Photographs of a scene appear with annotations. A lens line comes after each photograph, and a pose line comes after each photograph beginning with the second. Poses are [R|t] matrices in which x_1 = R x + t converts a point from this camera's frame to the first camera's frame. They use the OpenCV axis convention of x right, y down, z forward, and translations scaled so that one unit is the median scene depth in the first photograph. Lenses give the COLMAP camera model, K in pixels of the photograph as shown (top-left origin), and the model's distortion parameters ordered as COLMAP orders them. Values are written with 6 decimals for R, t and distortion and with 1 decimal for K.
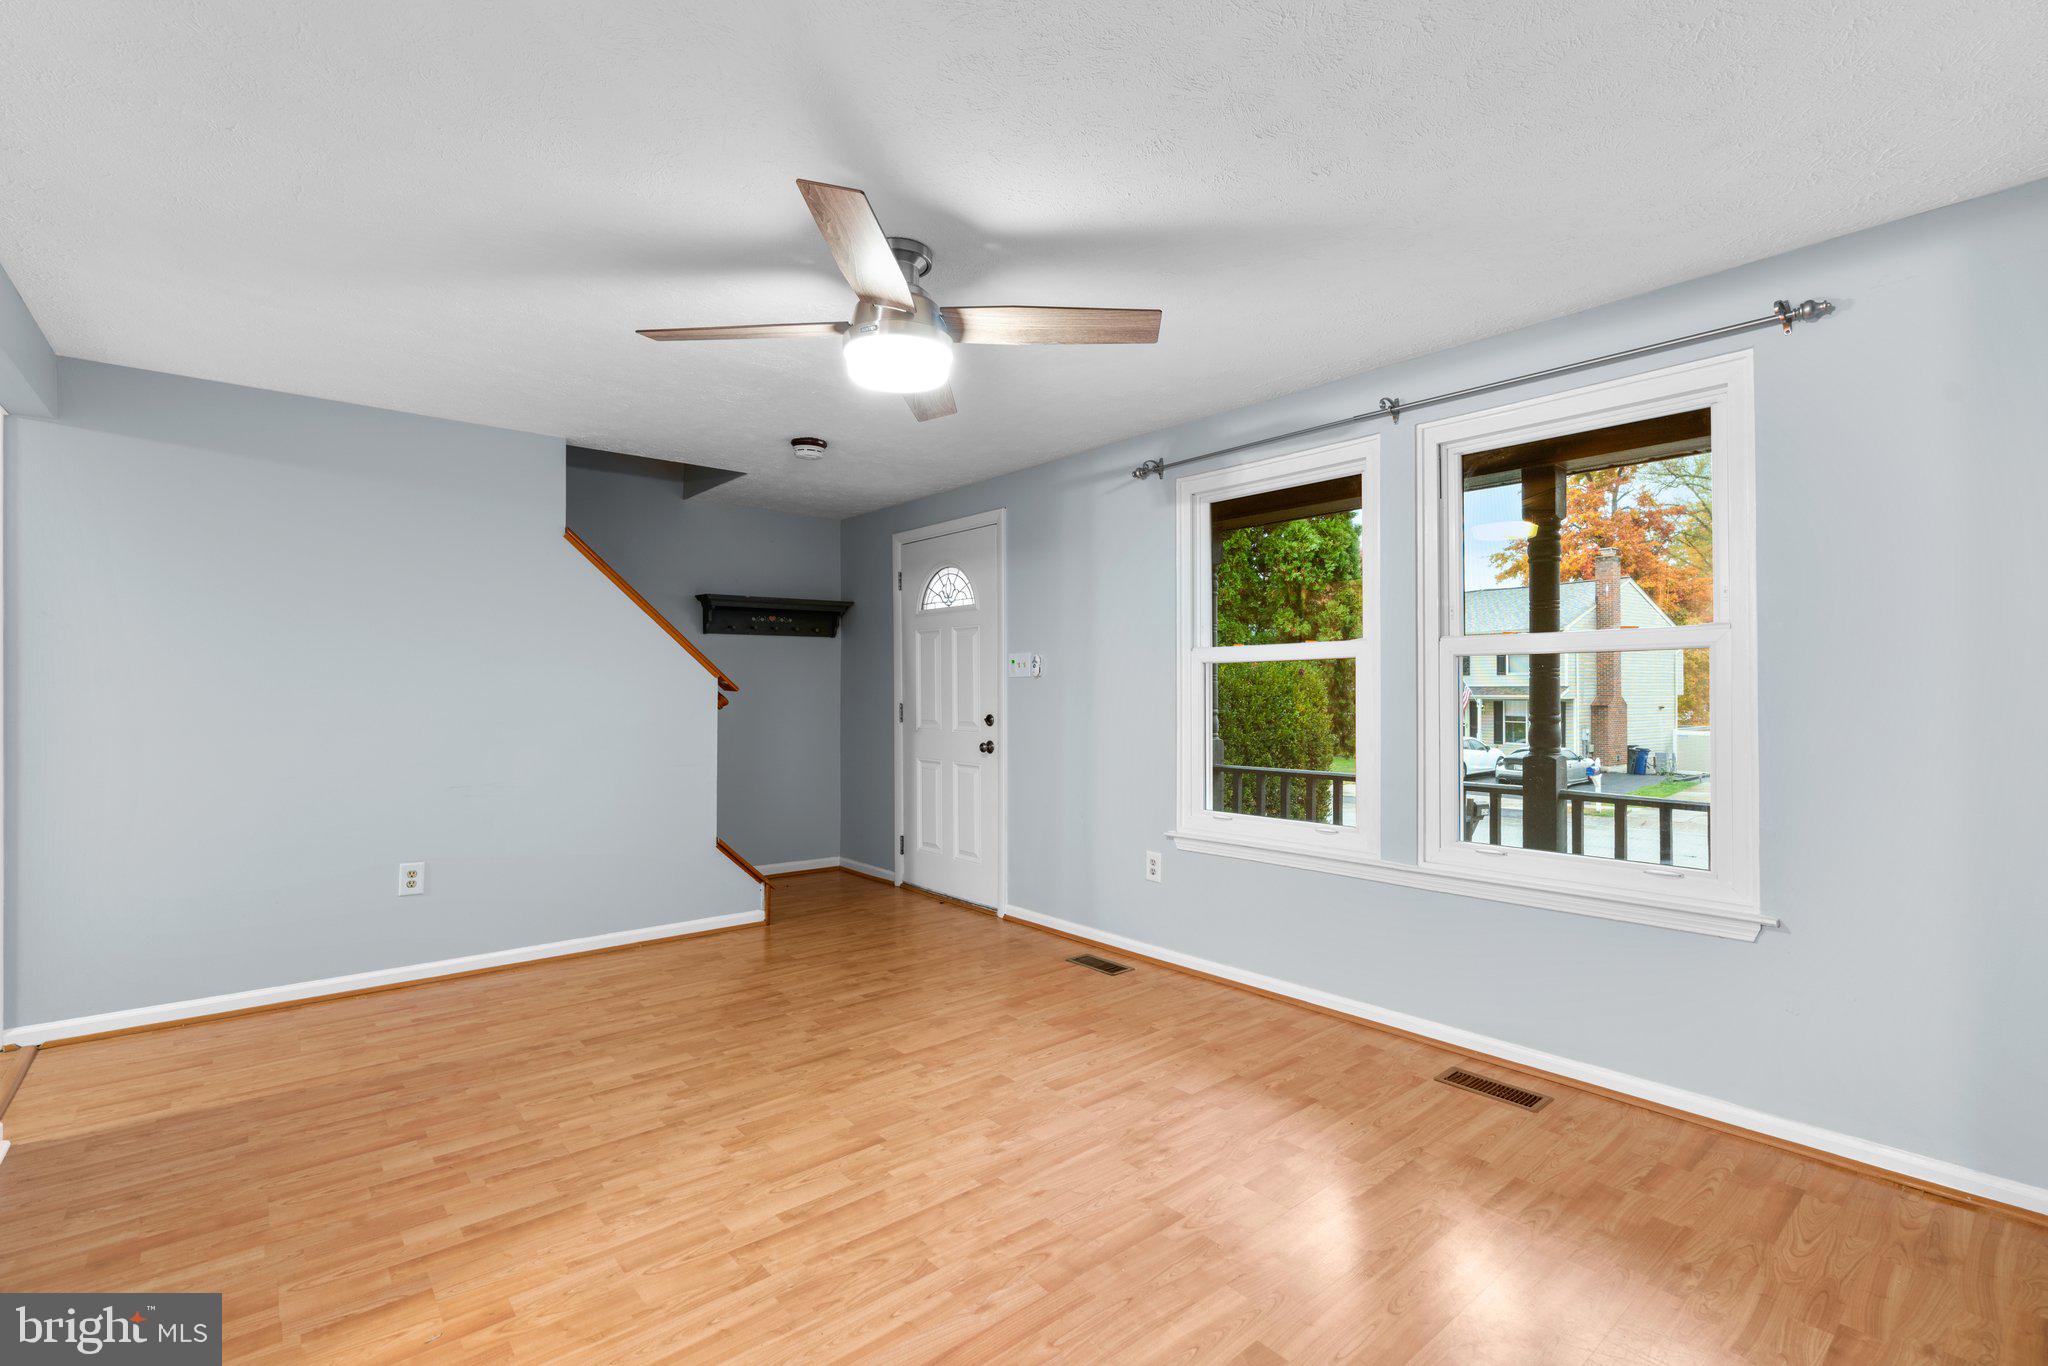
lens RADIAL K [[921.9, 0, 1023.5], [0, 921.9, 675.1], [0, 0, 1]] dist [-0.010607, 0.009370]
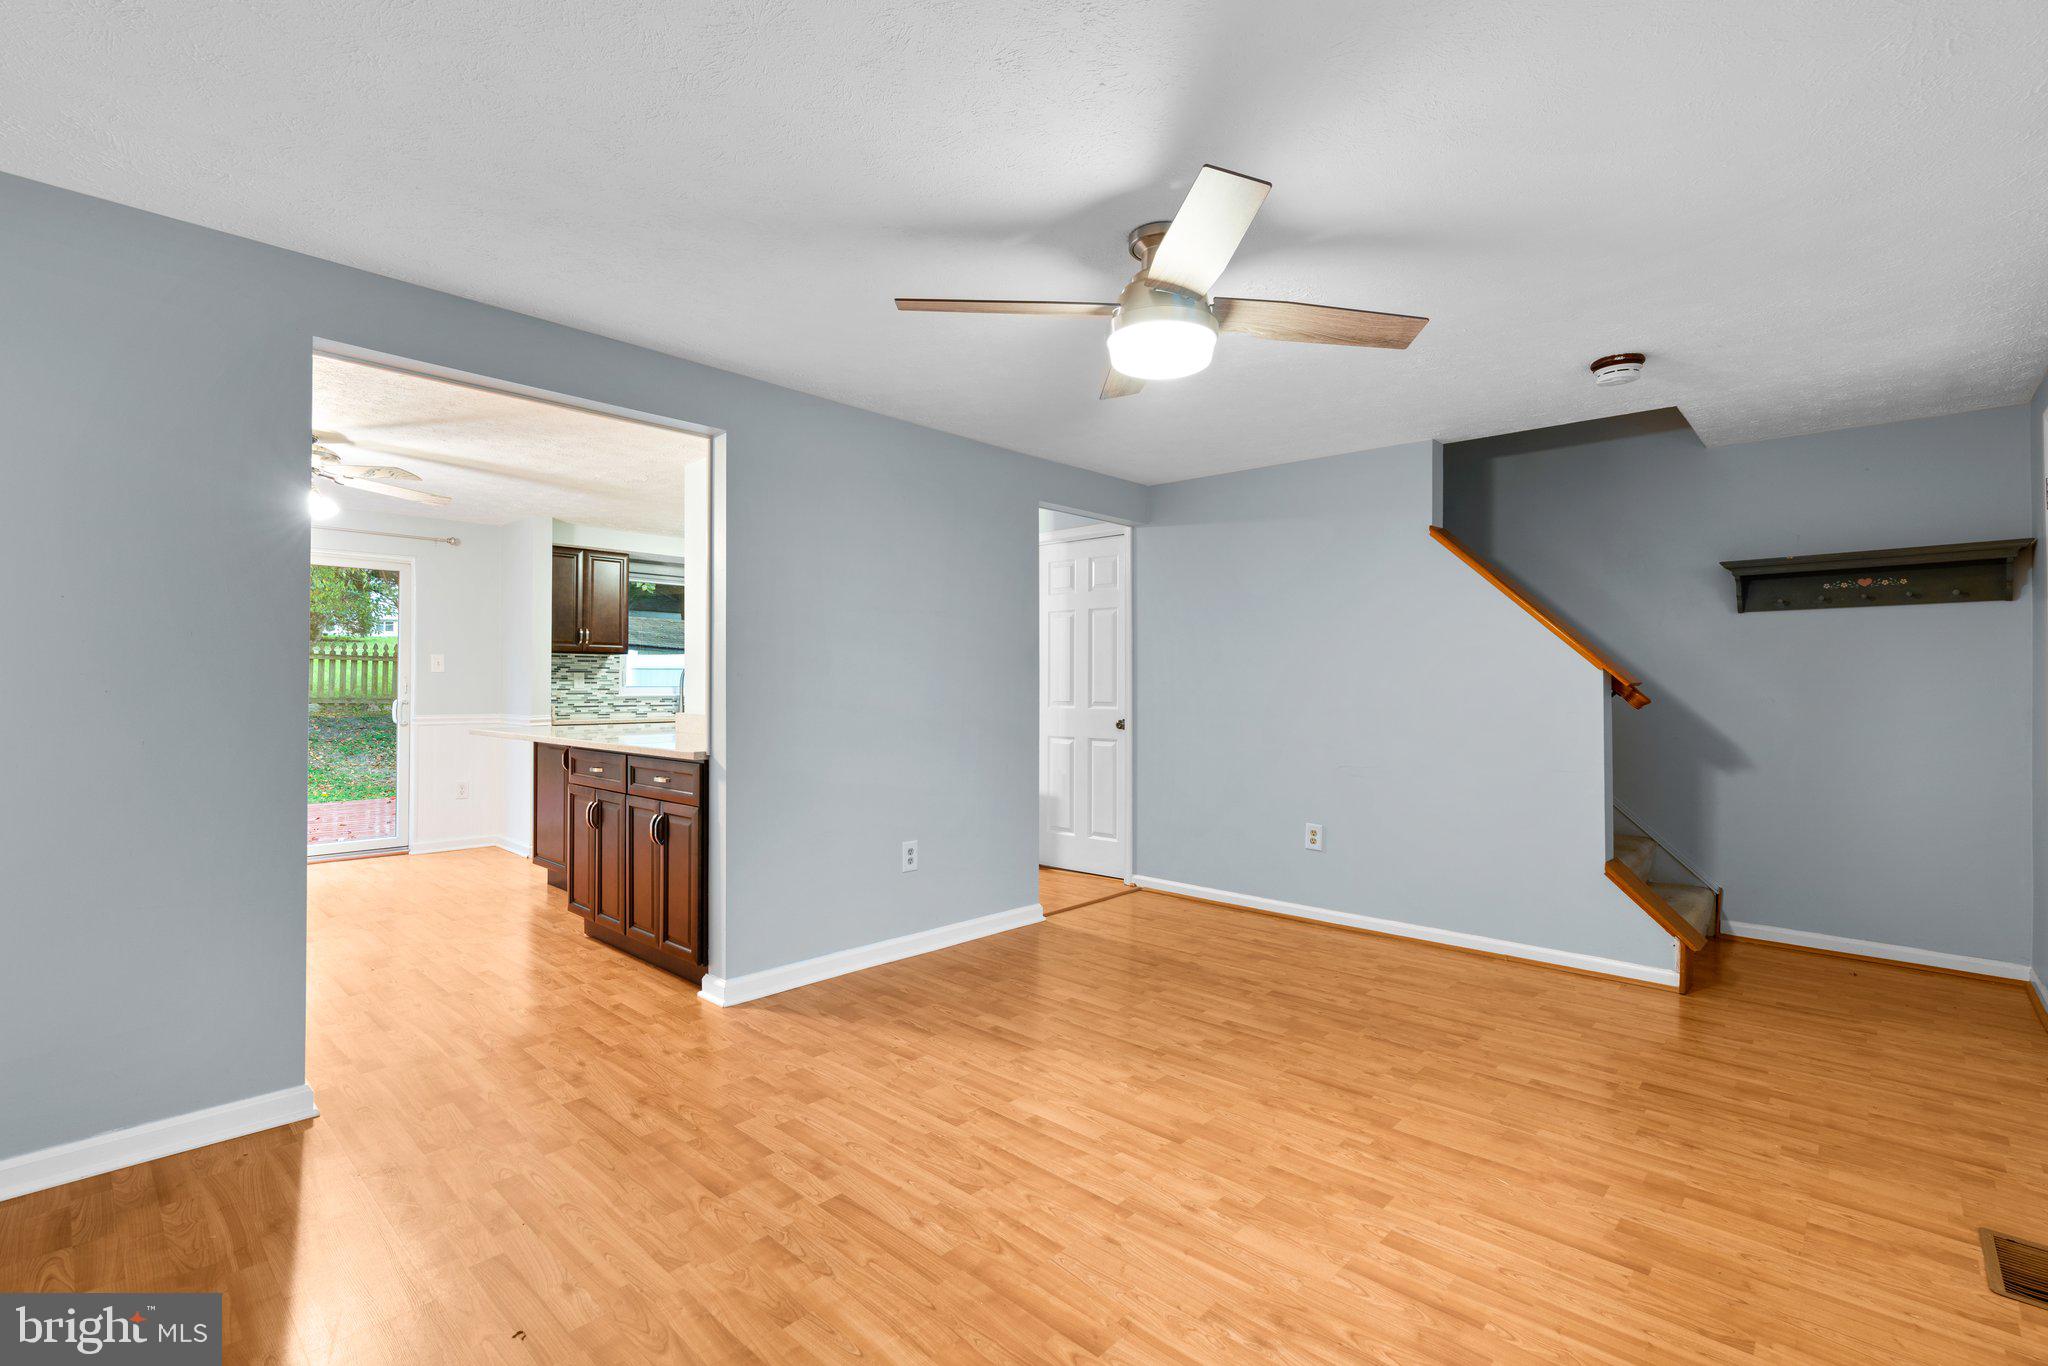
lens RADIAL K [[926.2, 0, 1022.5], [0, 926.2, 664.4], [0, 0, 1]] dist [-0.015006, 0.008495]
pose [[0.119719, -0.020256, -0.992601, 0.709556], [0.011218, 0.999756, -0.019049, 0.013026], [0.992744, -0.008854, 0.119917, 0.631224]]
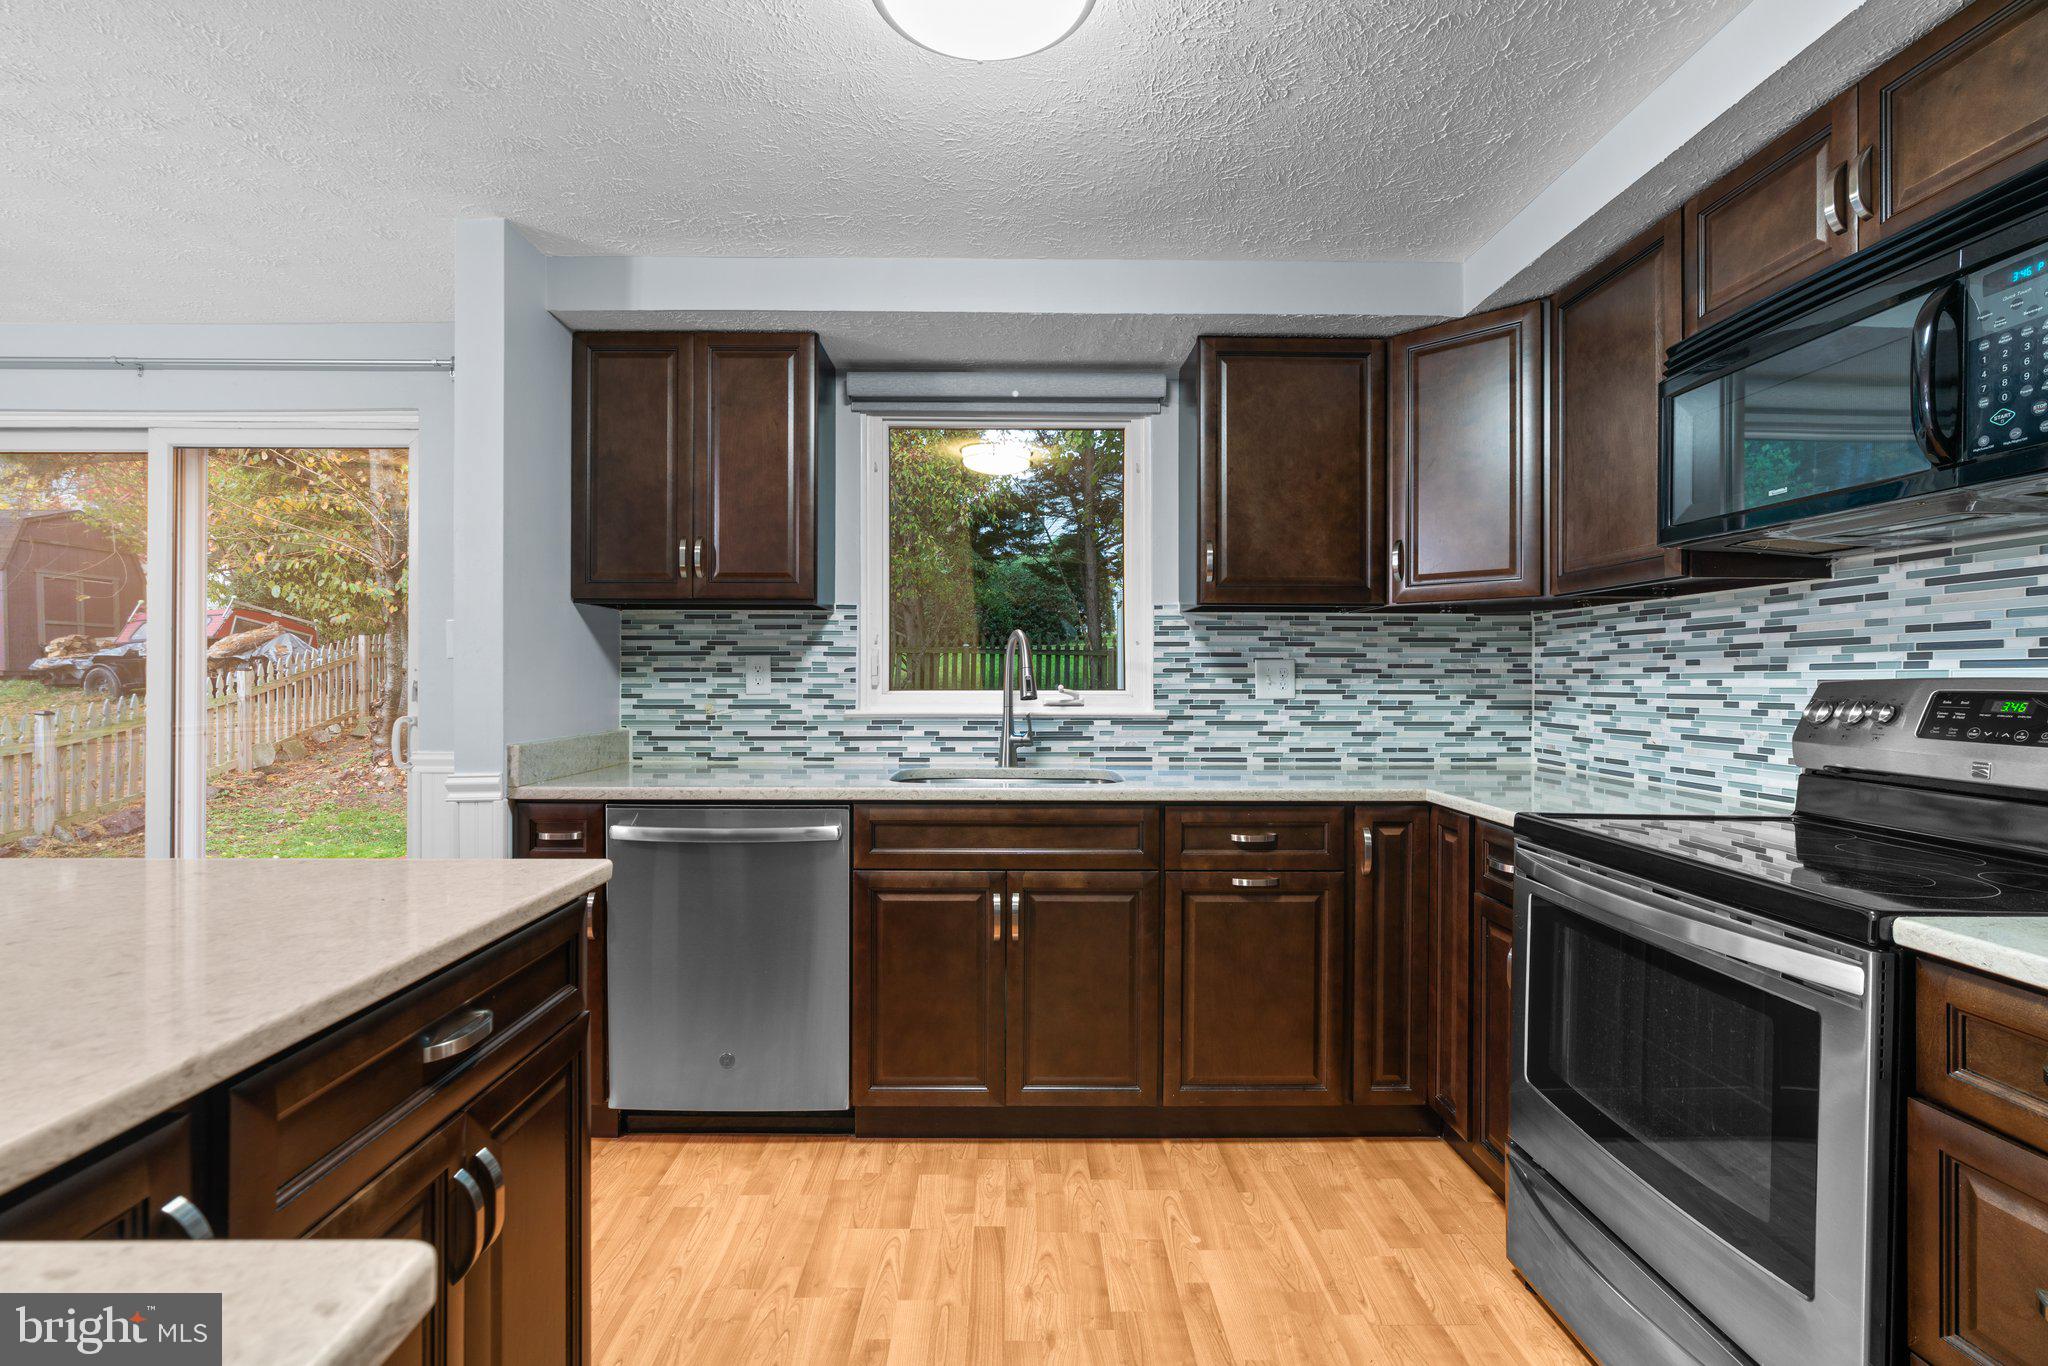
lens RADIAL K [[915.5, 0, 1014.7], [0, 915.5, 677.1], [0, 0, 1]] dist [-0.015716, 0.008180]
pose [[-0.641199, 0.001896, -0.767373, -1.386638], [0.011575, 0.999907, -0.007202, 0.008466], [0.767288, -0.013501, -0.641161, 0.609838]]
